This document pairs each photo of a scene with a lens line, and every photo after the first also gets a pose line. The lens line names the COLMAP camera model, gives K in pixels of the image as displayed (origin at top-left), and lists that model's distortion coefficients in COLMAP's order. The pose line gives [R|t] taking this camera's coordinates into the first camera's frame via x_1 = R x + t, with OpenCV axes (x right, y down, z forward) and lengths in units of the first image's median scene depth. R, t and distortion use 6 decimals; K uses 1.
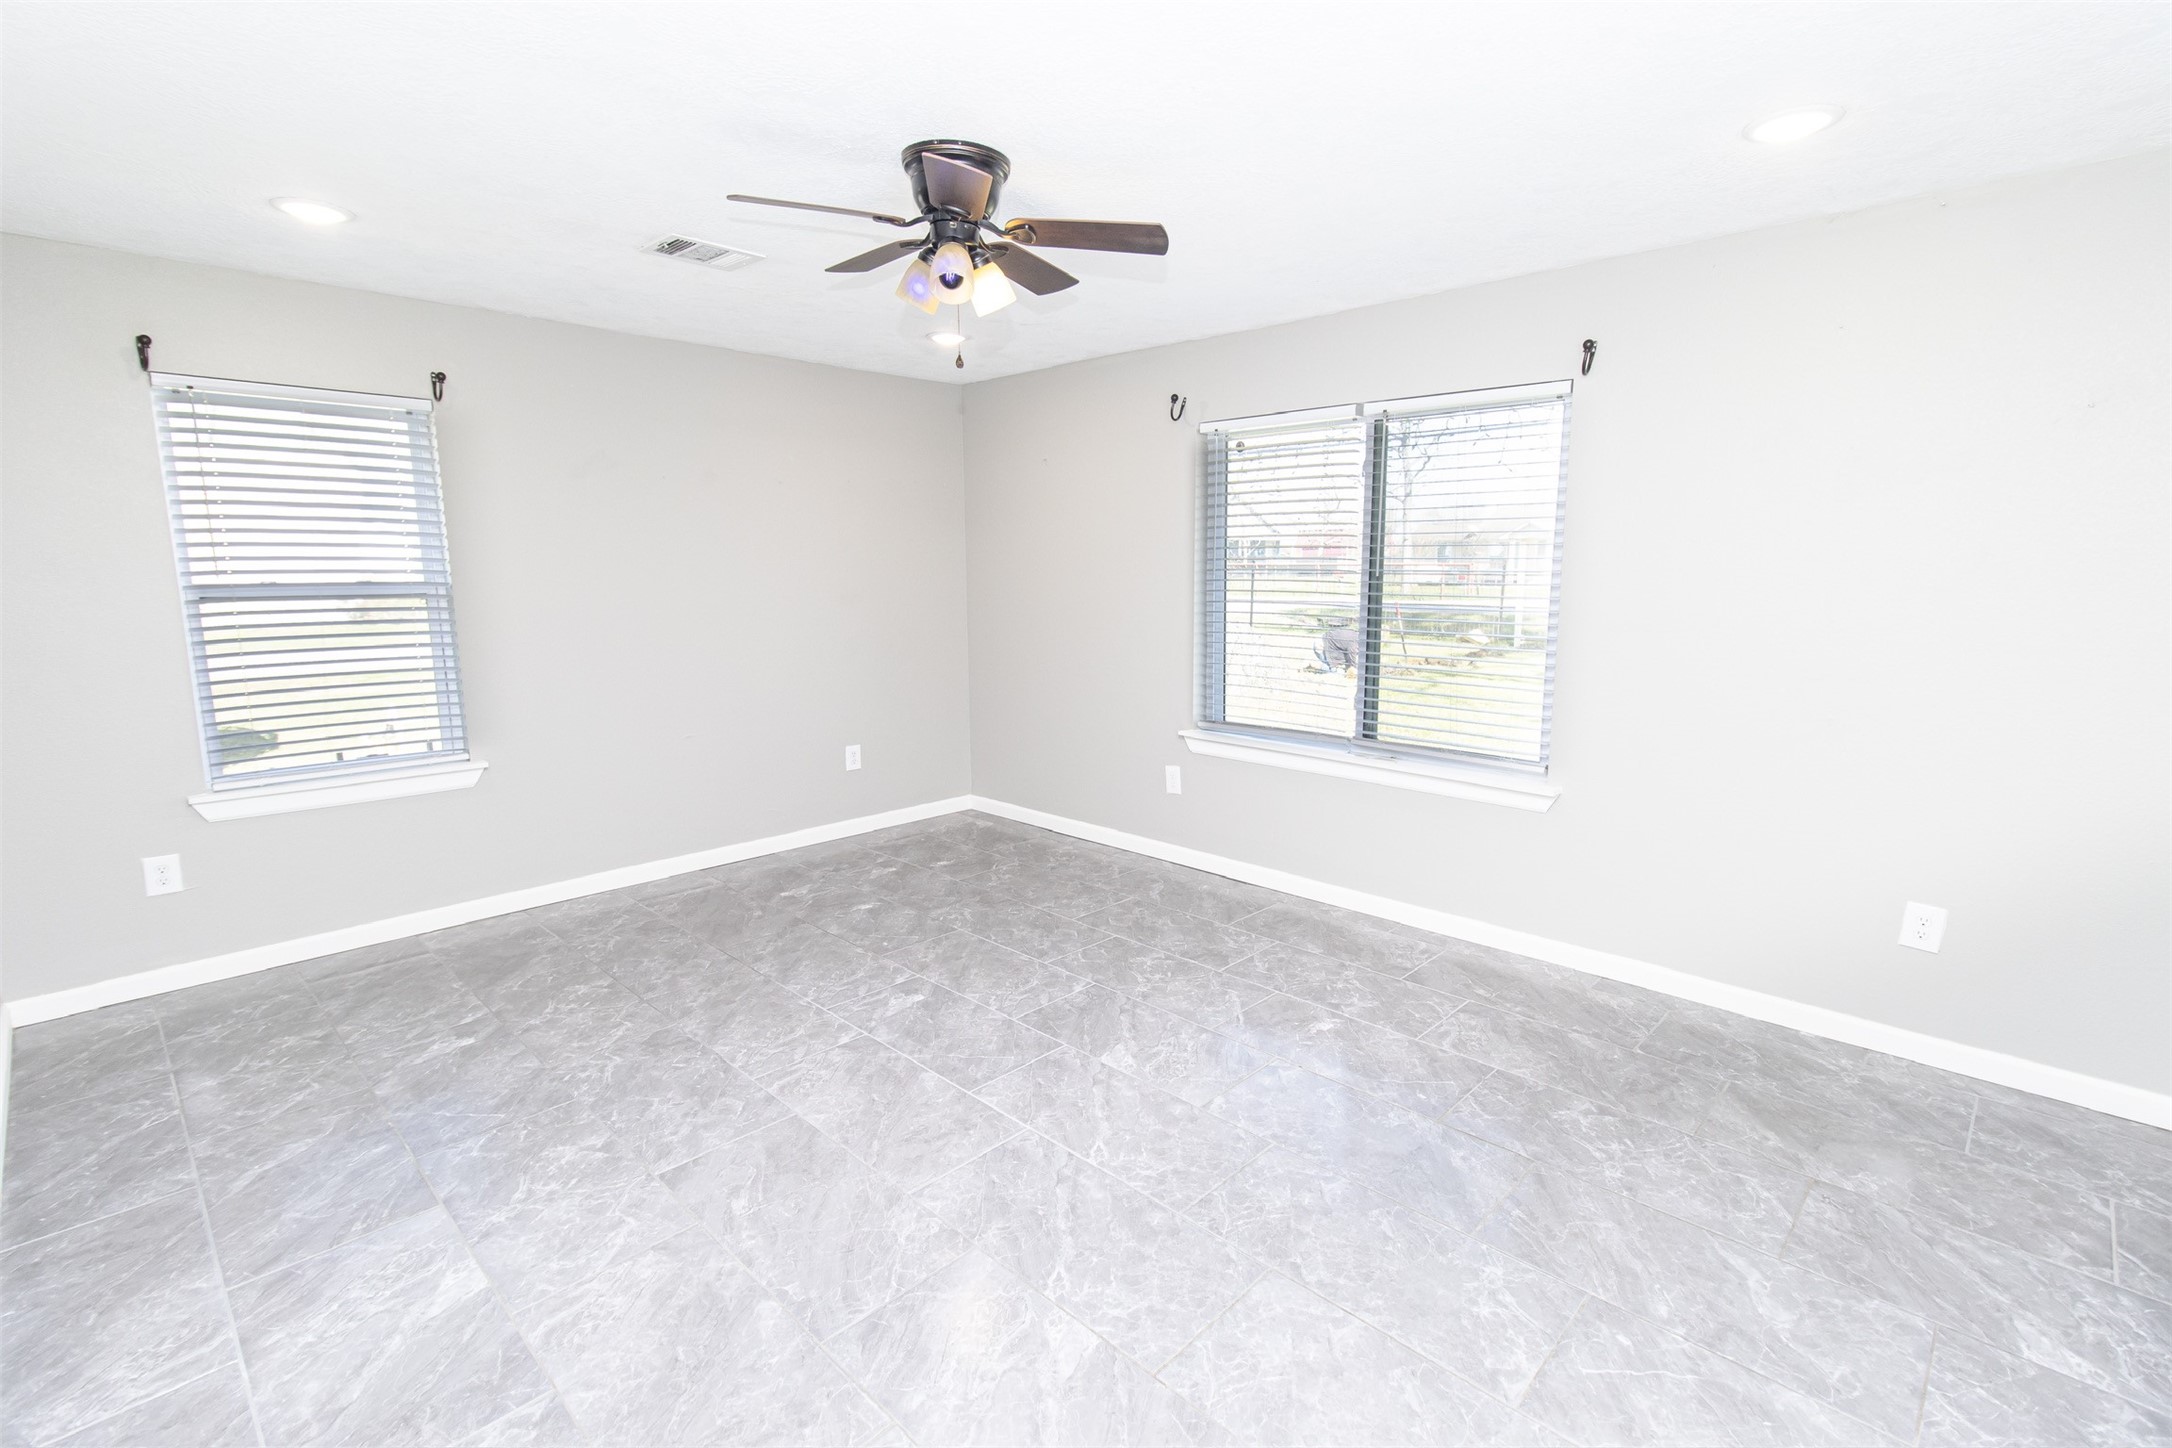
lens RADIAL K [[989.4, 0, 1107.8], [0, 989.4, 715.2], [0, 0, 1]] dist [-0.001184, 0.000854]
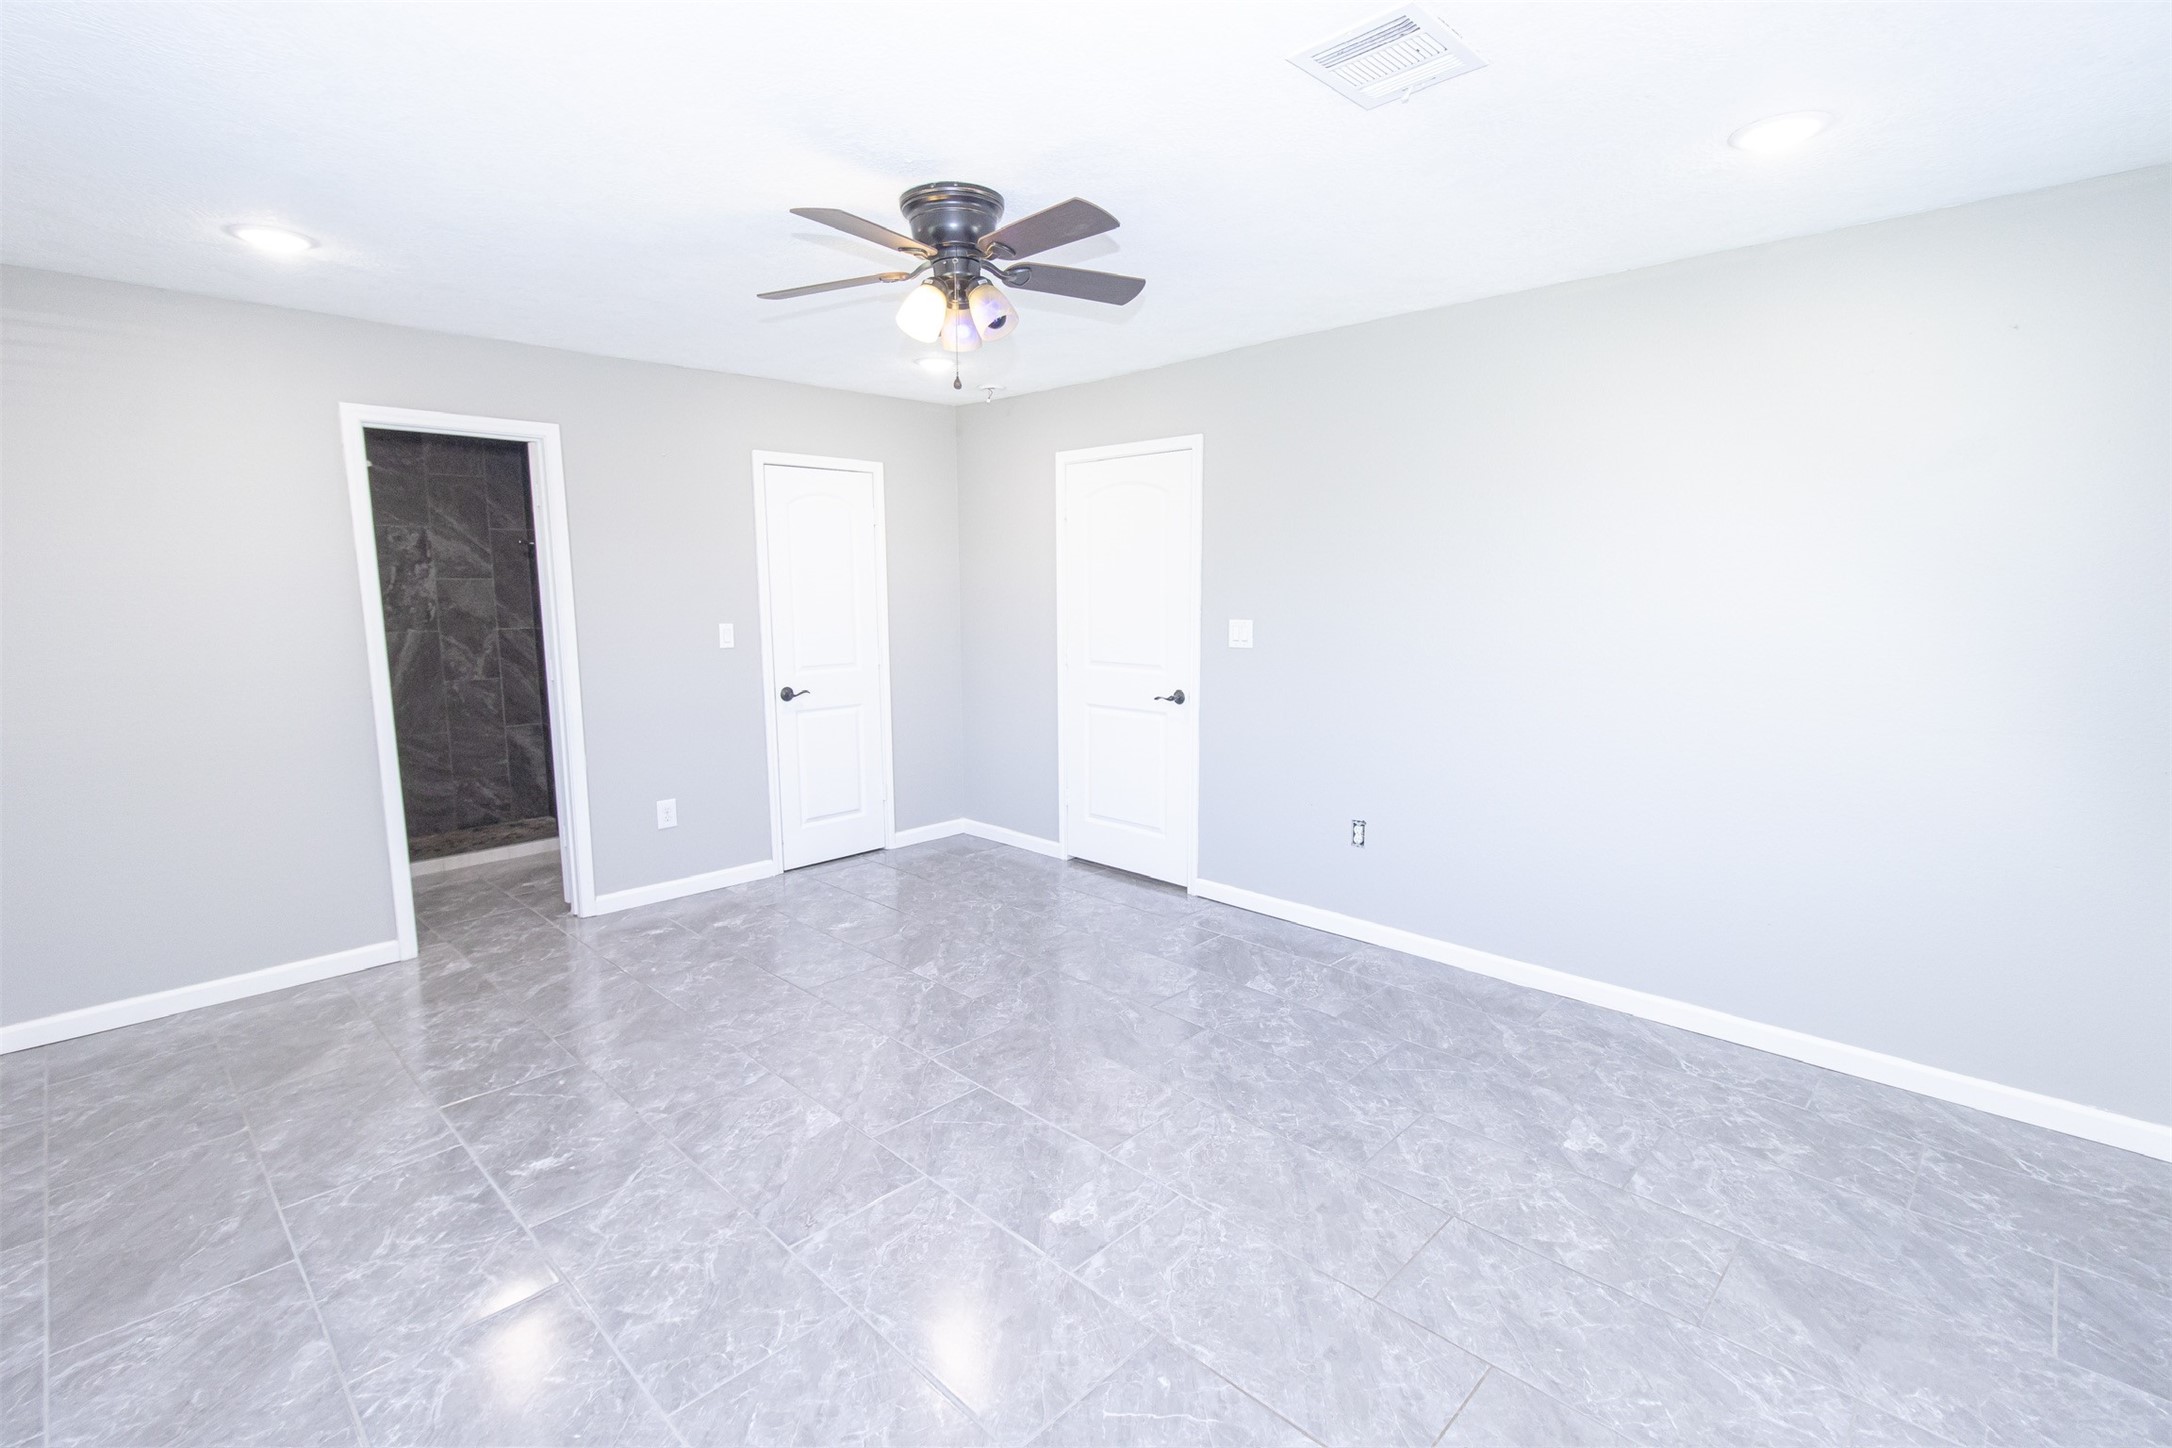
lens RADIAL K [[1003.3, 0, 1085.7], [0, 1003.3, 704.4], [0, 0, 1]] dist [0.004931, 0.000423]
pose [[-0.999818, 0.004383, 0.018551, -0.218041], [0.009353, 0.960796, 0.277100, -0.243550], [-0.016609, 0.277223, -0.960662, 1.522907]]
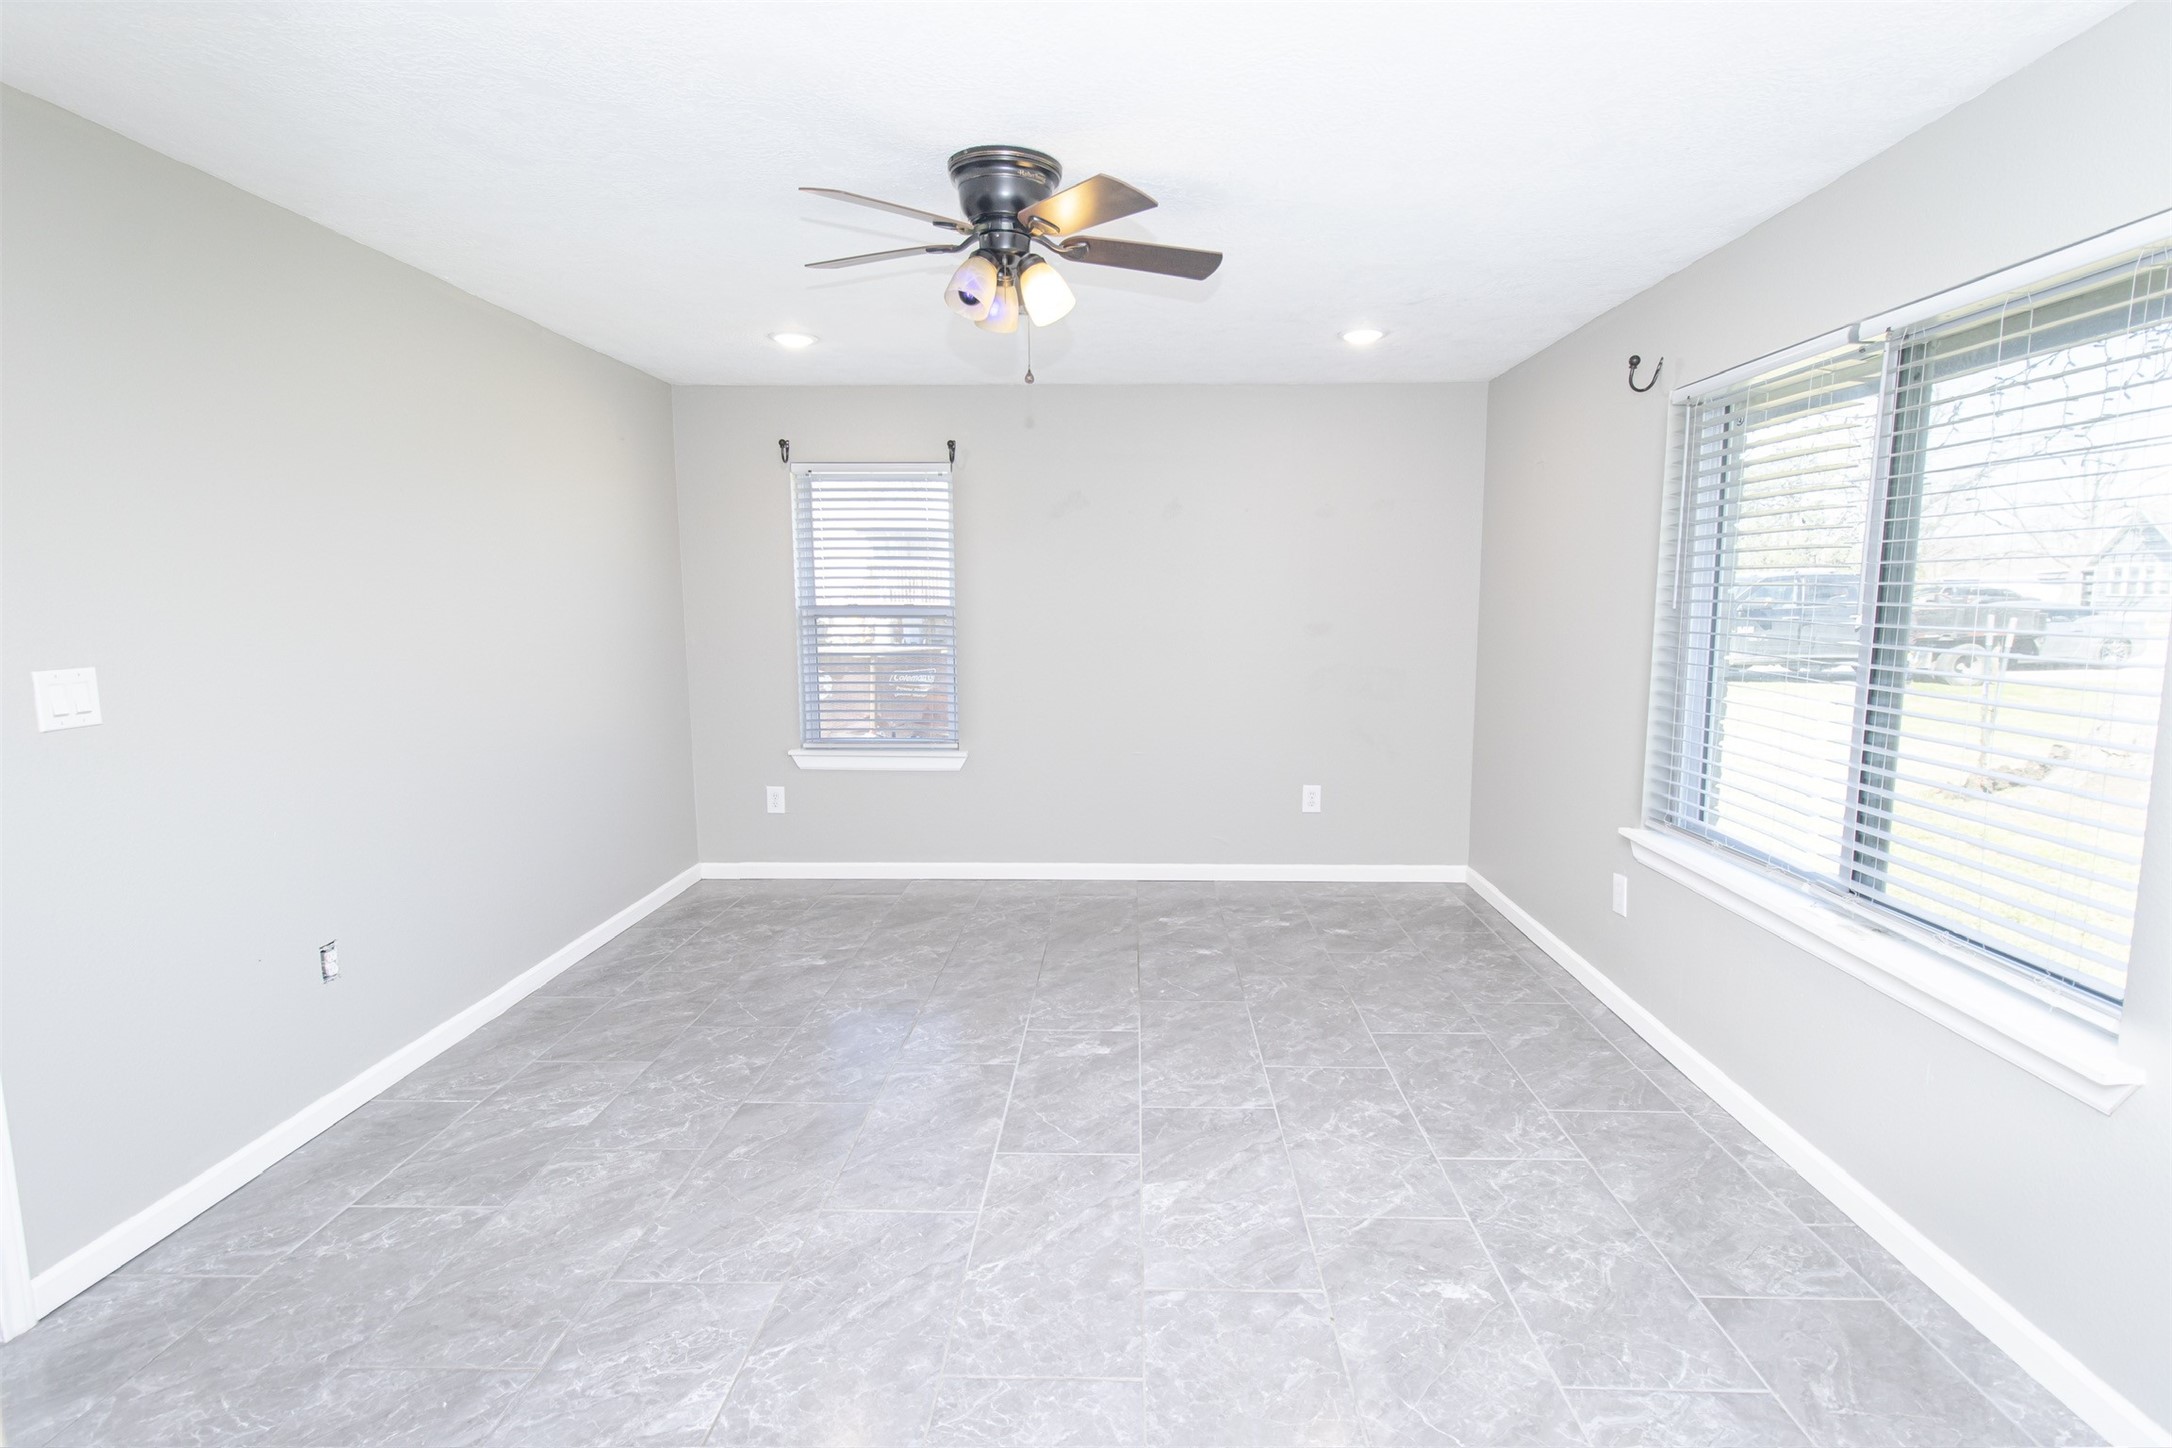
lens RADIAL K [[1013.8, 0, 1117.6], [0, 1013.8, 714.4], [0, 0, 1]] dist [-0.001463, 0.000914]
pose [[0.675242, 0.088800, -0.732232, 0.478414], [-0.113895, 0.993373, 0.015439, -0.046514], [0.728750, 0.072972, 0.680881, 0.319766]]
